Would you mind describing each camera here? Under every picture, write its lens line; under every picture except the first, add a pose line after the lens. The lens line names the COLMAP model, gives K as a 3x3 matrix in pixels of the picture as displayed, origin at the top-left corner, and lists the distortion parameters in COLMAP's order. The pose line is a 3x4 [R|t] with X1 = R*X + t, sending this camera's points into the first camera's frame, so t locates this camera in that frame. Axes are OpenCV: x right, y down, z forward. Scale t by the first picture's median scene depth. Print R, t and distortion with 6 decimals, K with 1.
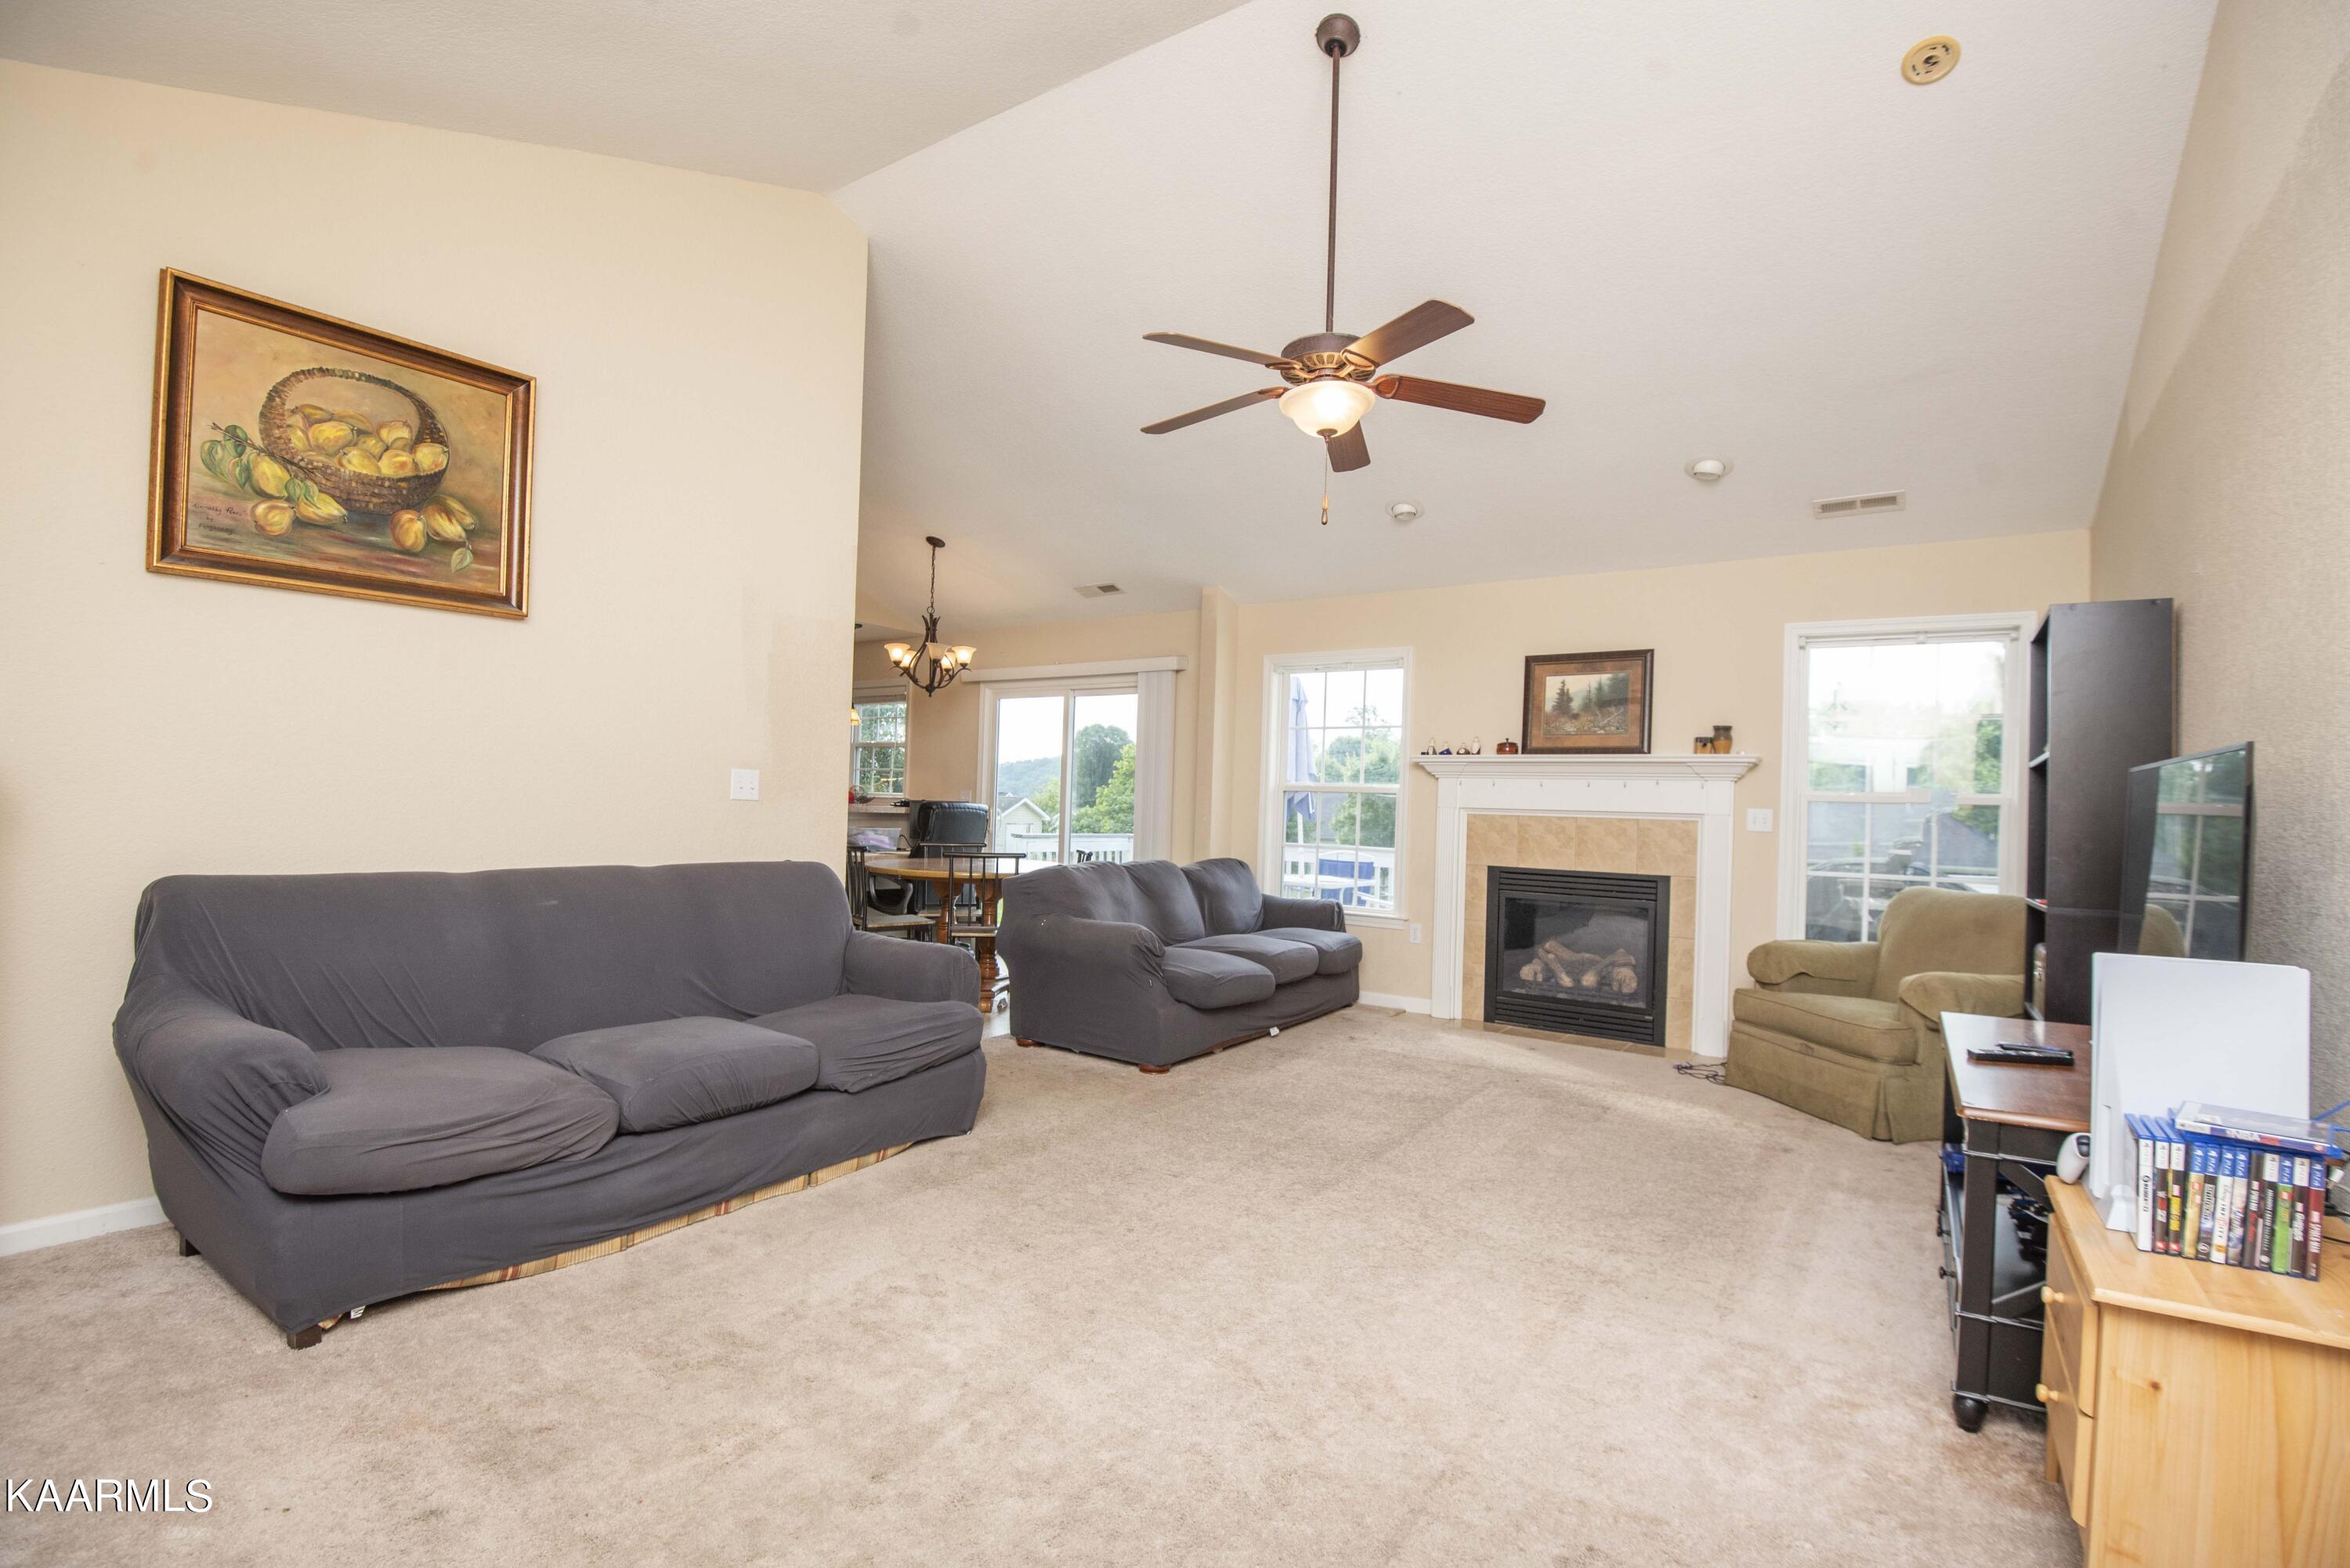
lens RADIAL K [[1064.1, 0, 1178.4], [0, 1064.1, 801.9], [0, 0, 1]] dist [-0.001758, -0.017349]
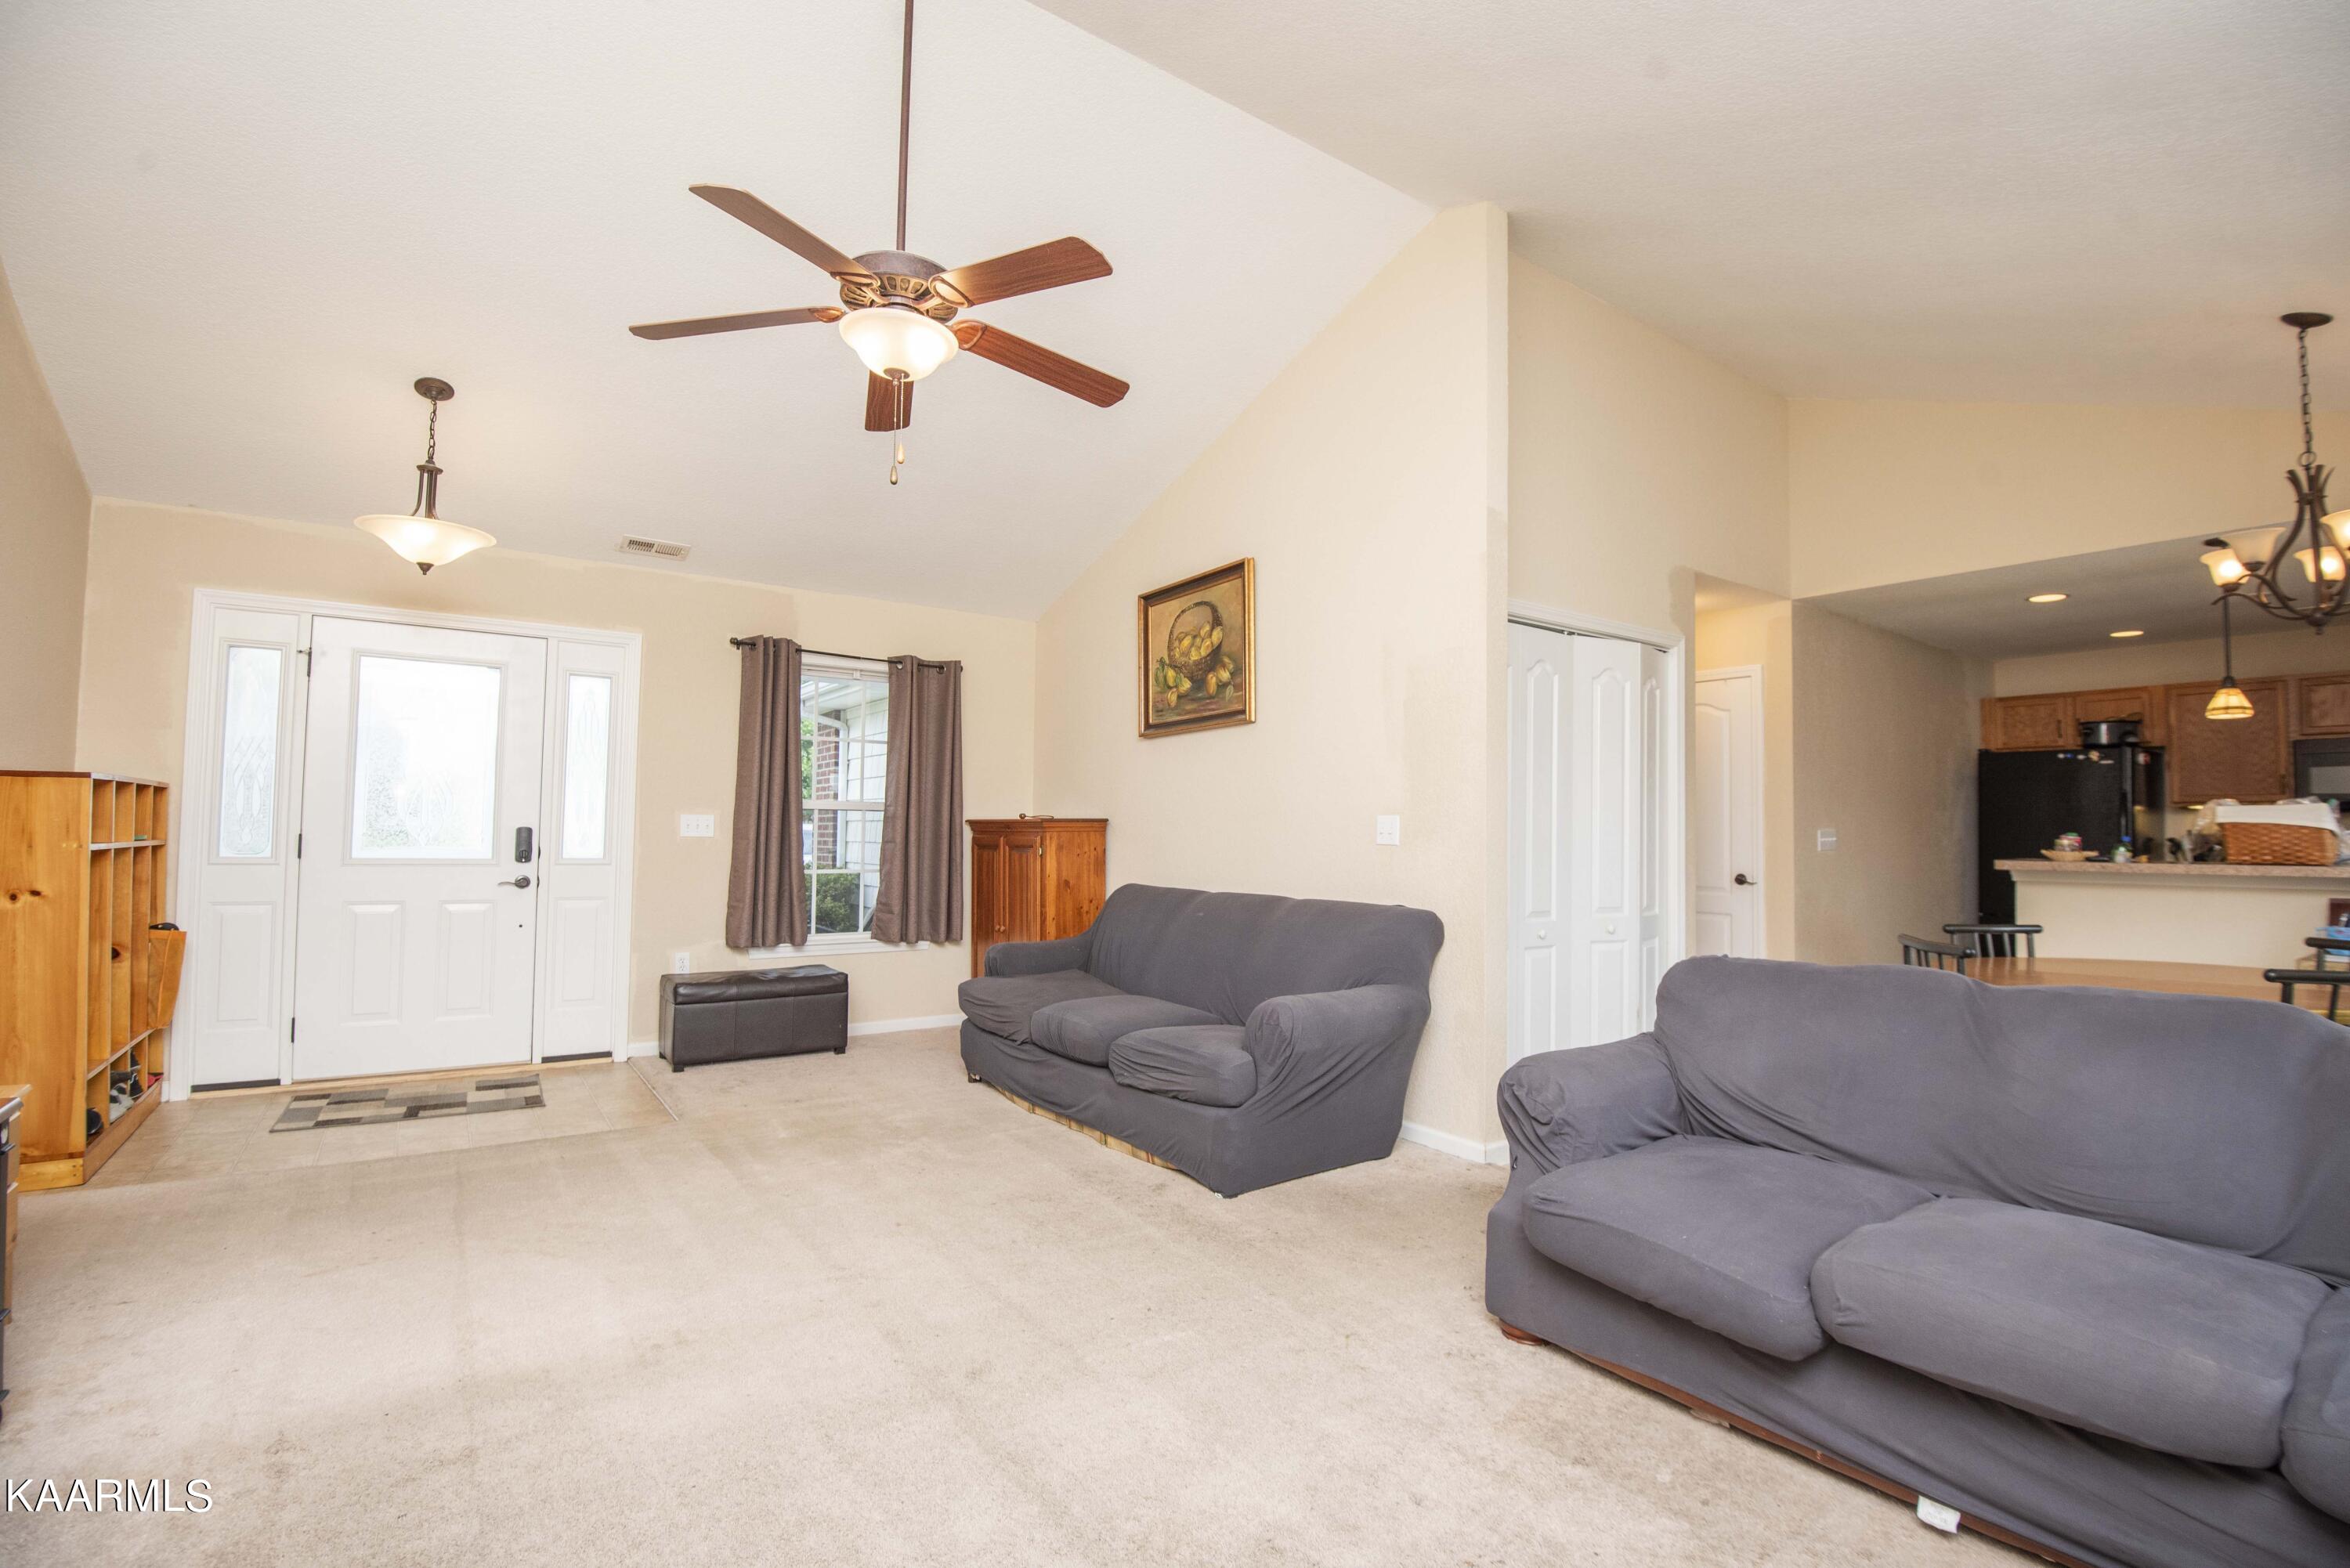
lens RADIAL K [[1103.2, 0, 1175.0], [0, 1103.2, 784.0], [0, 0, 1]] dist [-0.000971, -0.000099]
pose [[-0.356471, -0.078765, -0.930980, 0.652431], [-0.017753, 0.996831, -0.077539, 0.024920], [0.934138, -0.011113, -0.356740, 1.147682]]
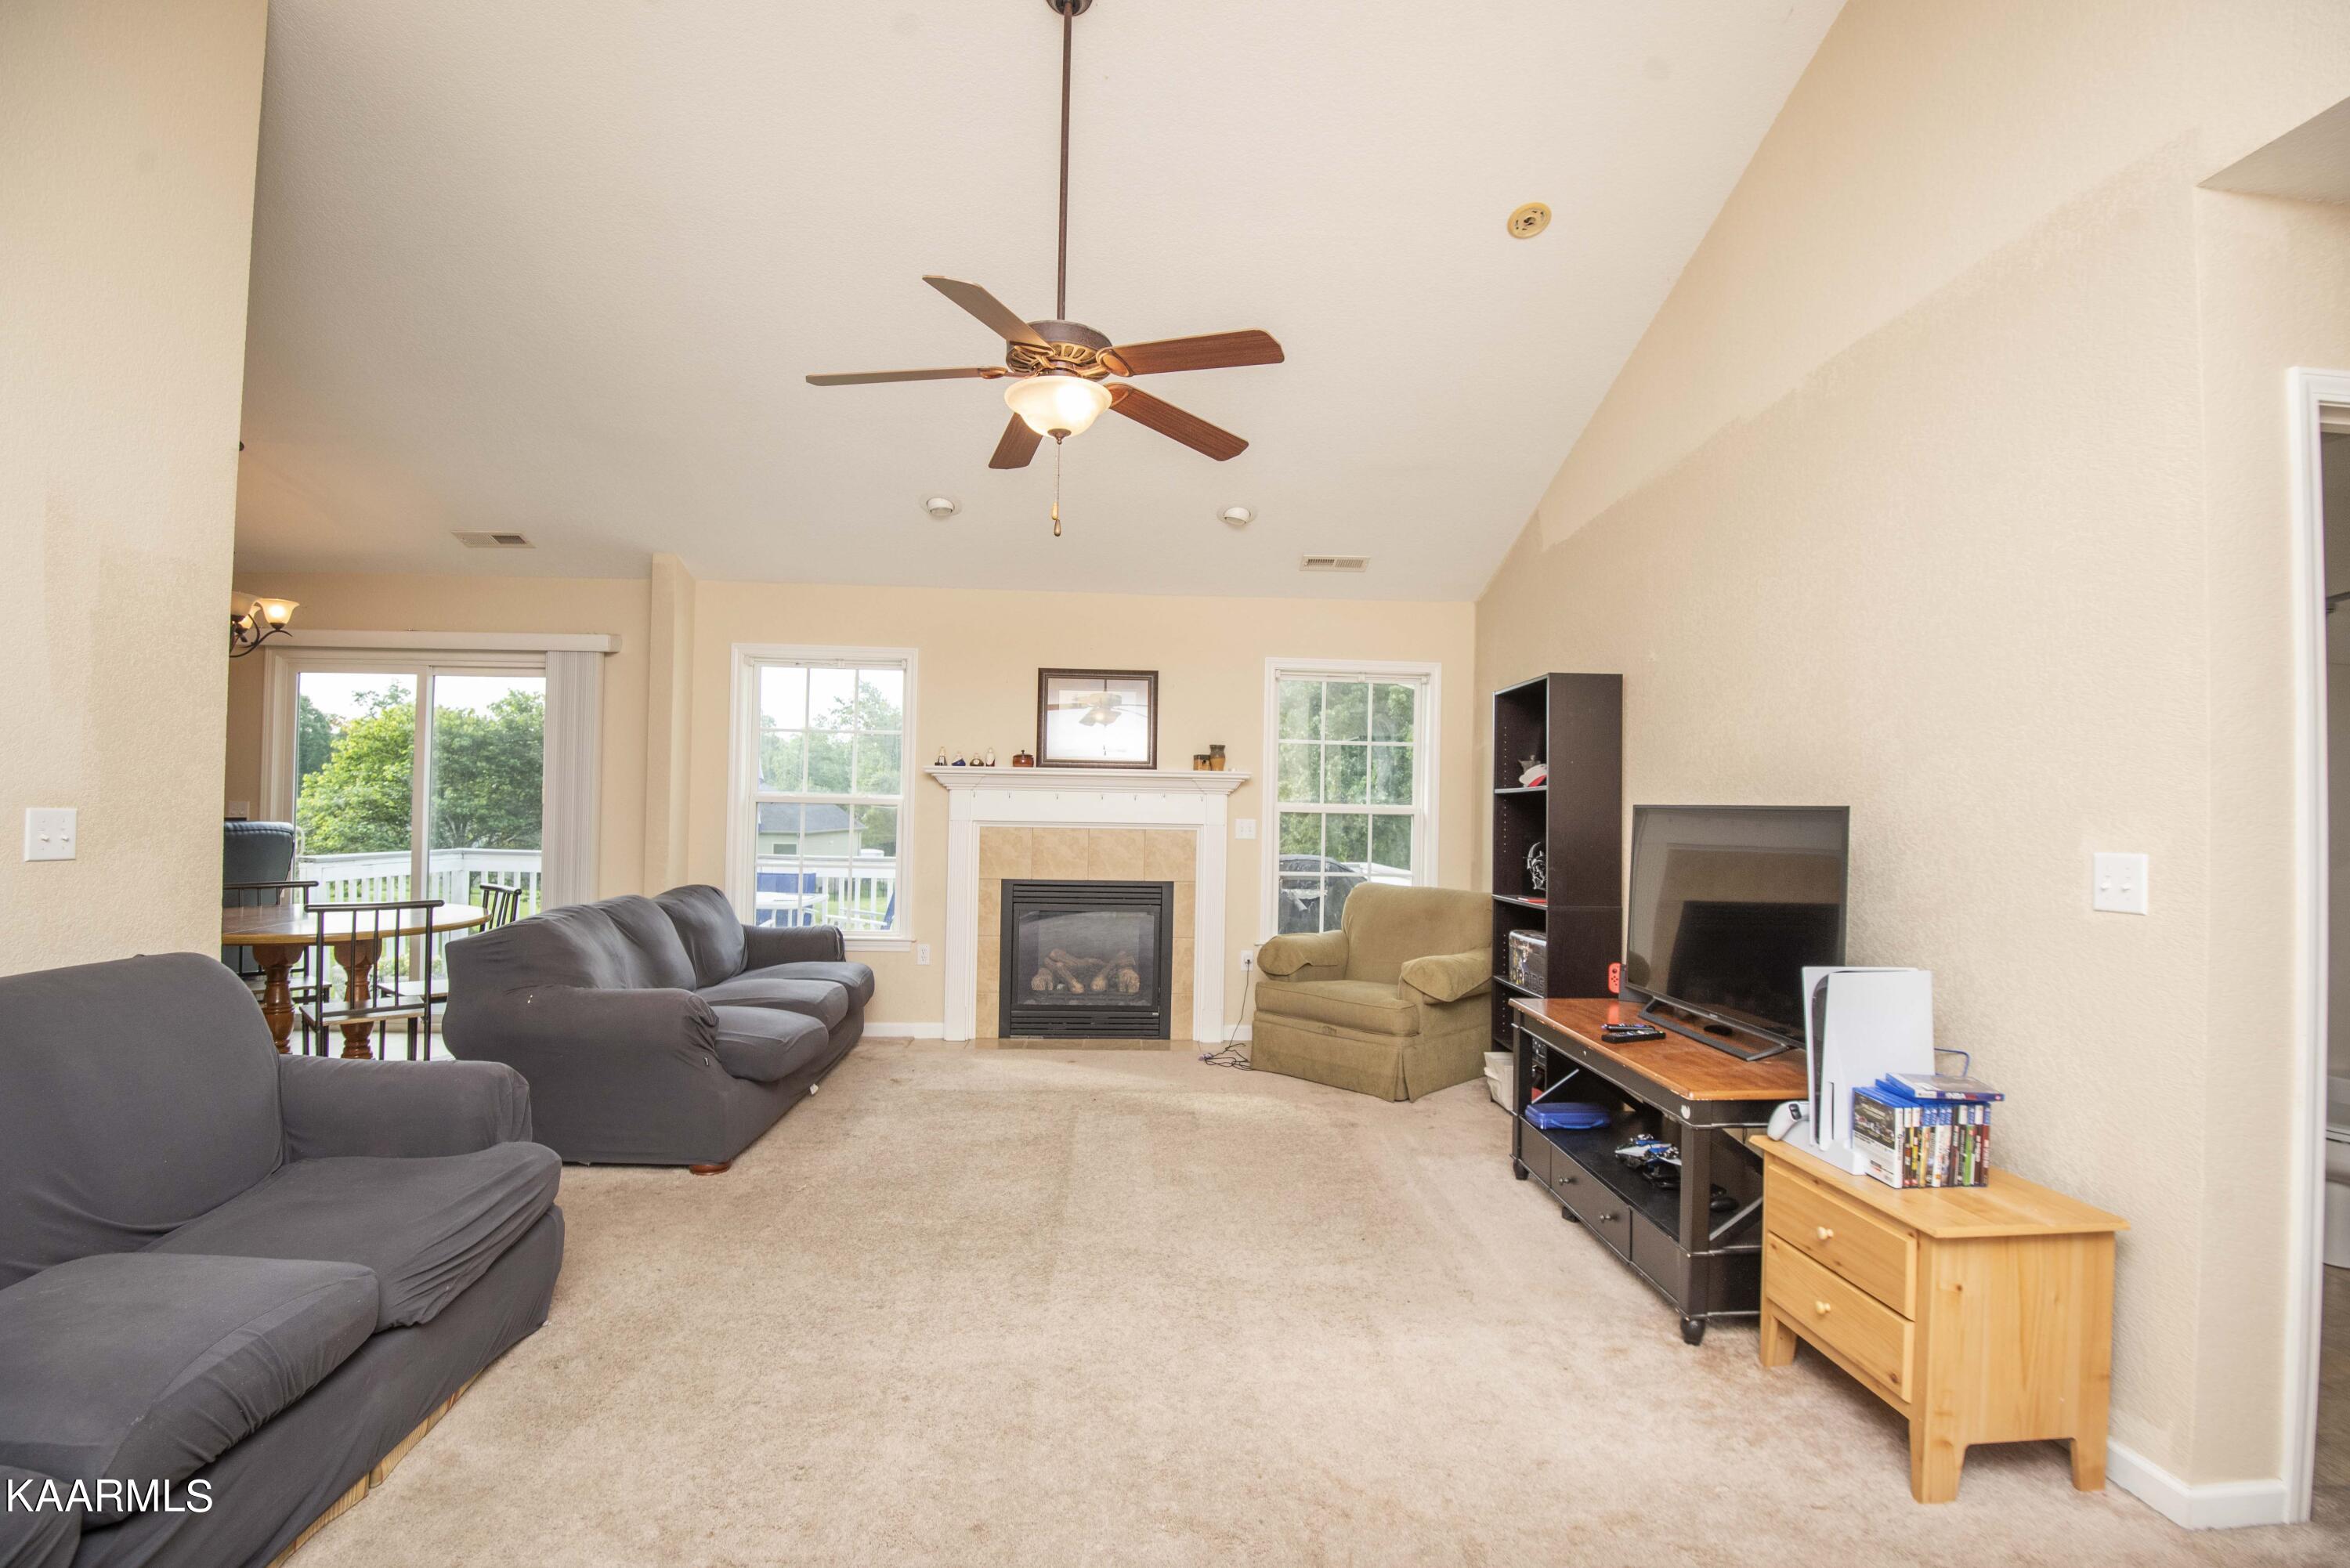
lens RADIAL K [[1068.9, 0, 1175.2], [0, 1068.9, 798.2], [0, 0, 1]] dist [0.002820, -0.027679]
pose [[0.798322, -0.011941, 0.602113, -0.248442], [0.004004, 0.999887, 0.014521, -0.040614], [-0.602218, -0.009182, 0.798279, 0.167796]]
